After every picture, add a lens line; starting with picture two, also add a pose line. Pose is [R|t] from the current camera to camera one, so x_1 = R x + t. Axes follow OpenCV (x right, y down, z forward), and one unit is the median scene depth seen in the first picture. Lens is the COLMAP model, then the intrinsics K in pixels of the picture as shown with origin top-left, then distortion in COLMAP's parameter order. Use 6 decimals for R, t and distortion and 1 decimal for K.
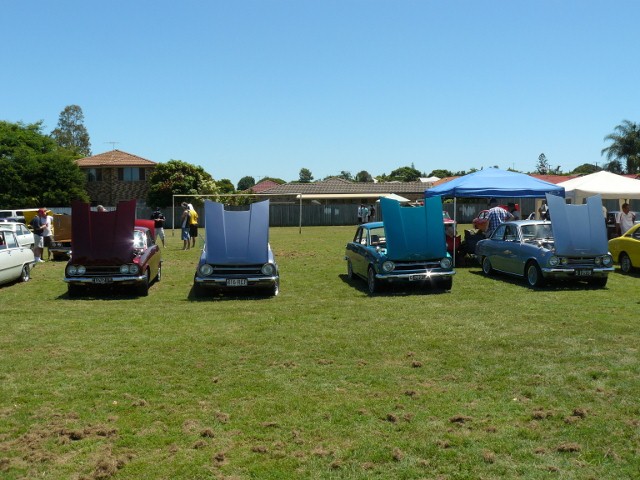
lens RADIAL K [[671.0, 0, 320.0], [0, 671.0, 240.1], [0, 0, 1]] dist [0.001035, 0.000000]
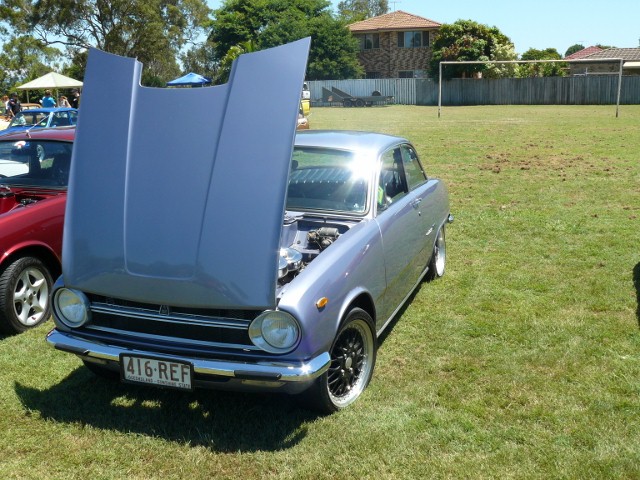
lens RADIAL K [[703.9, 0, 319.2], [0, 703.9, 239.3], [0, 0, 1]] dist [-0.115214, 0.000000]
pose [[0.899579, 0.084046, -0.428595, 0.007648], [-0.007053, 0.983978, 0.178152, -0.006248], [0.436701, -0.157239, 0.885759, 0.146626]]
